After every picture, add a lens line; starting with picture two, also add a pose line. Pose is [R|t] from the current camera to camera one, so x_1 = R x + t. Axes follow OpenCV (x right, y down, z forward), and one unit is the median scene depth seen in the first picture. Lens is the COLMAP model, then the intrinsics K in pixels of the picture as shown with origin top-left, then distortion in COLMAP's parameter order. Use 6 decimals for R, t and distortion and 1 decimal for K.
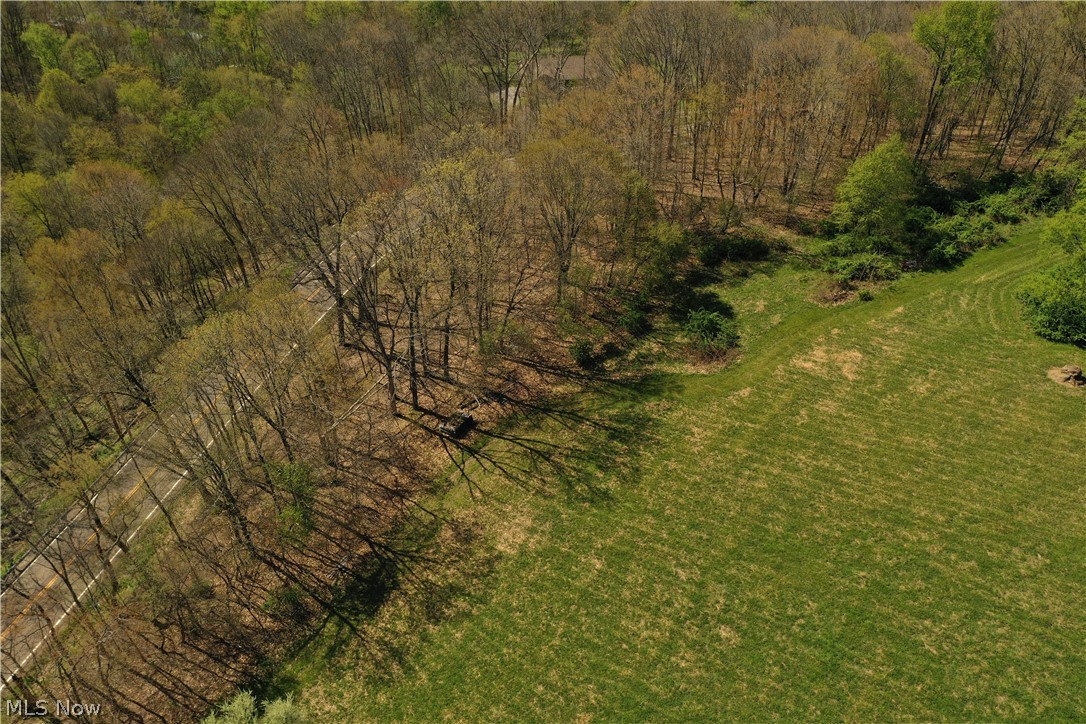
lens RADIAL K [[861.3, 0, 541.5], [0, 861.3, 360.3], [0, 0, 1]] dist [-0.006945, -0.000175]
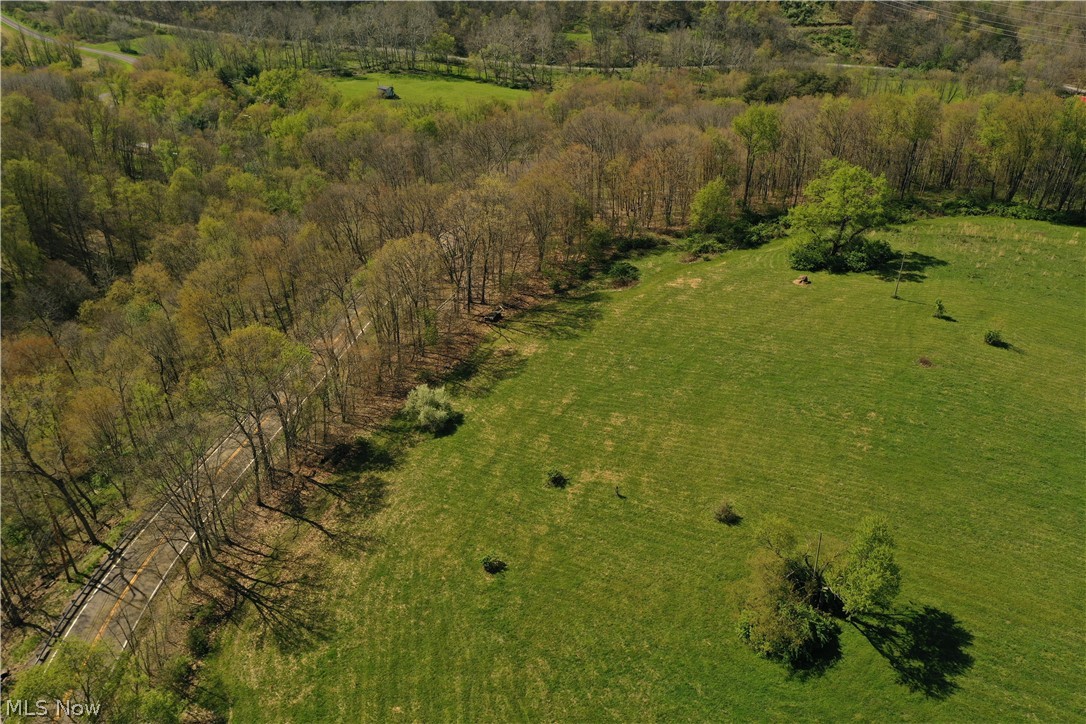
lens RADIAL K [[861.3, 0, 548.0], [0, 861.3, 366.8], [0, 0, 1]] dist [-0.006945, -0.000175]
pose [[0.996379, -0.037216, 0.076440, -0.134955], [0.047755, 0.988852, -0.141039, 0.486479], [-0.070339, 0.144179, 0.987049, -0.929088]]
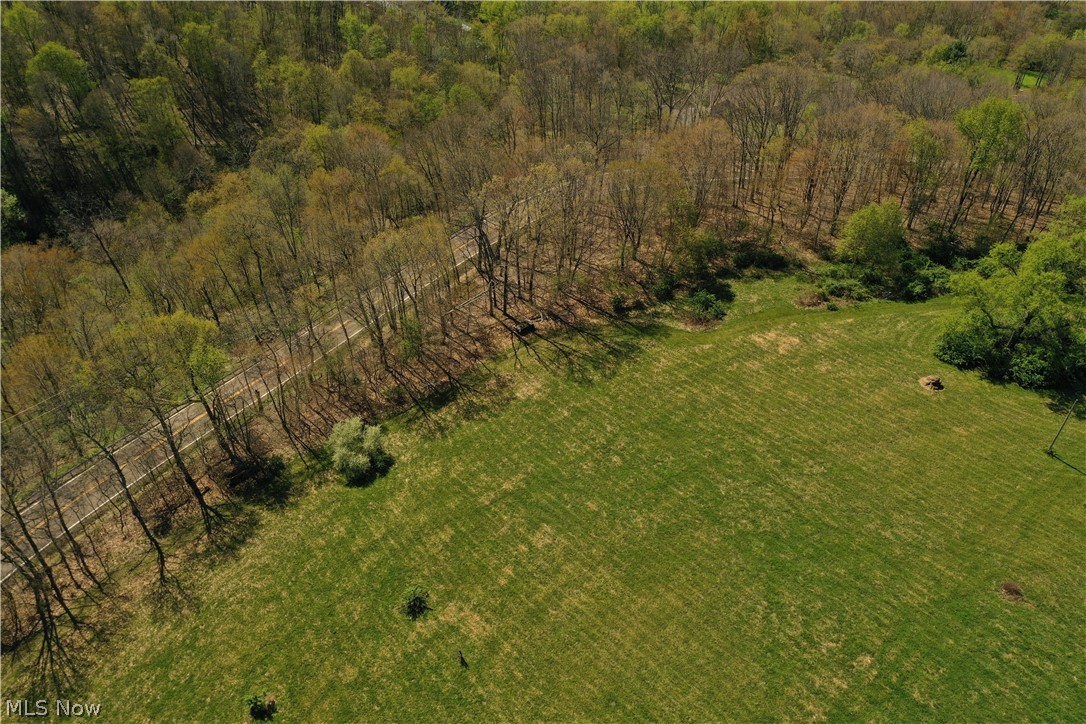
lens RADIAL K [[861.3, 0, 543.1], [0, 861.3, 356.9], [0, 0, 1]] dist [-0.006945, -0.000175]
pose [[0.945565, 0.216934, -0.242585, 0.355450], [-0.214246, 0.976050, 0.037741, 0.063688], [0.244962, 0.016286, 0.969396, -0.570273]]
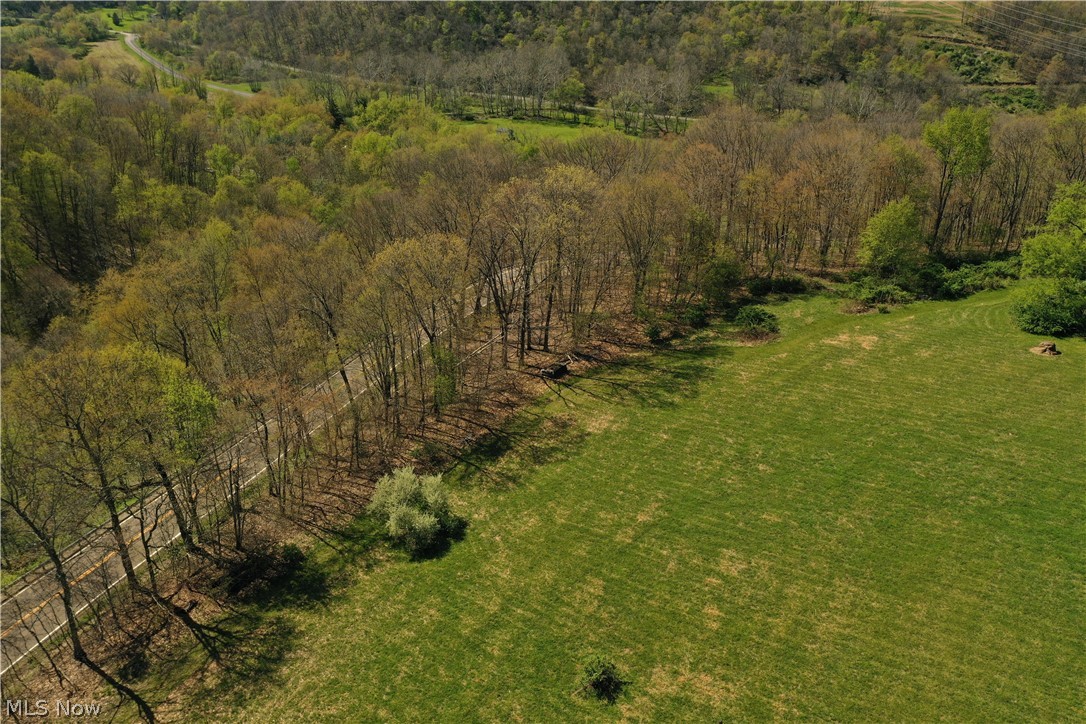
lens RADIAL K [[861.3, 0, 543.1], [0, 861.3, 359.8], [0, 0, 1]] dist [-0.006945, -0.000175]
pose [[0.996725, 0.040669, -0.069898, -0.027881], [-0.055668, 0.972007, -0.228260, 0.373903], [0.058659, 0.231404, 0.971088, -0.263979]]
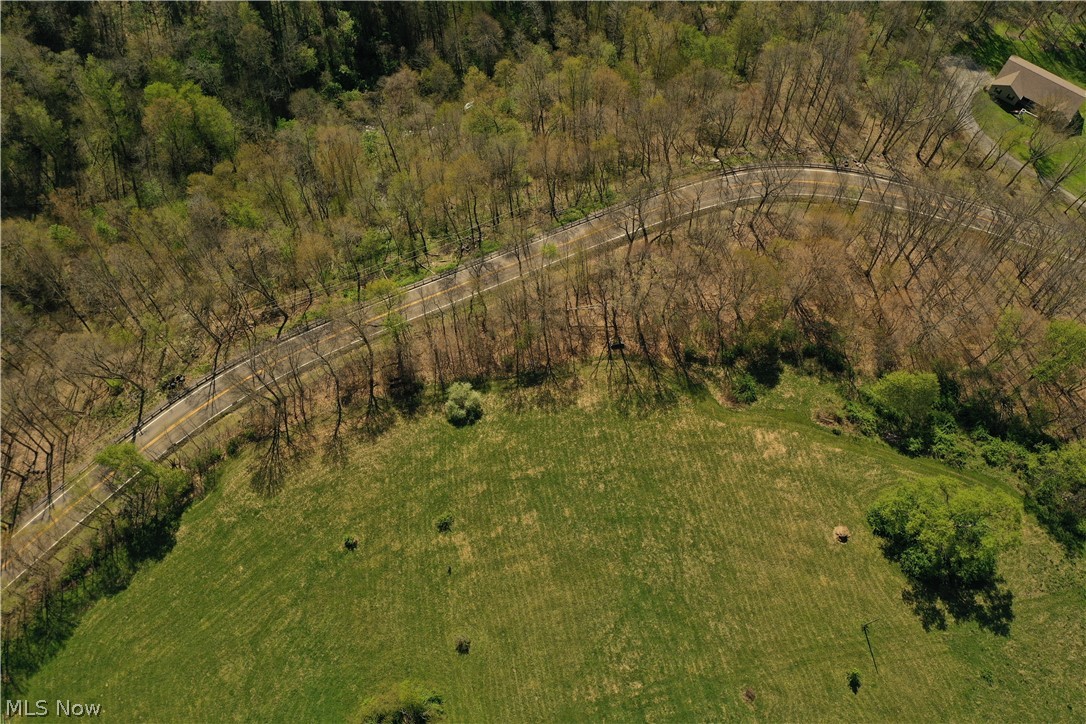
lens RADIAL K [[861.3, 0, 546.9], [0, 861.3, 355.0], [0, 0, 1]] dist [-0.006945, -0.000175]
pose [[0.669208, 0.677313, -0.305628, 0.507419], [-0.484694, 0.709637, 0.511358, -1.000260], [0.563234, -0.194069, 0.803184, -0.931013]]
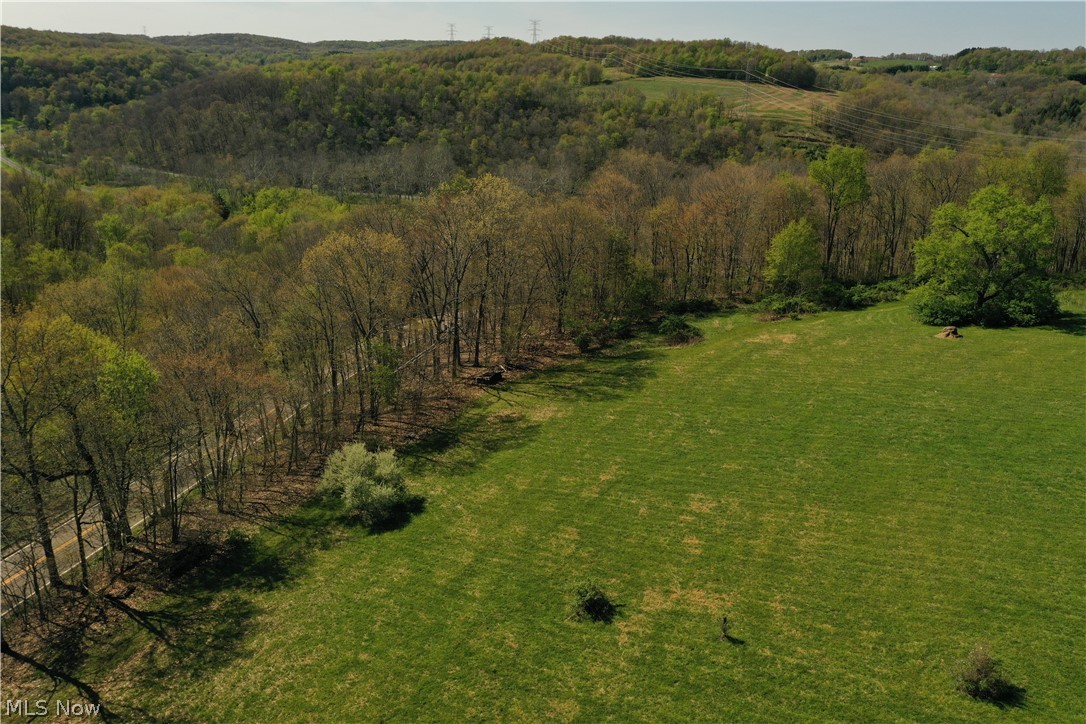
lens RADIAL K [[861.3, 0, 544.9], [0, 861.3, 363.0], [0, 0, 1]] dist [-0.006945, -0.000175]
pose [[0.998118, -0.010461, 0.060425, -0.099040], [0.030917, 0.936795, -0.348511, 0.529329], [-0.052960, 0.349723, 0.935355, -0.211995]]
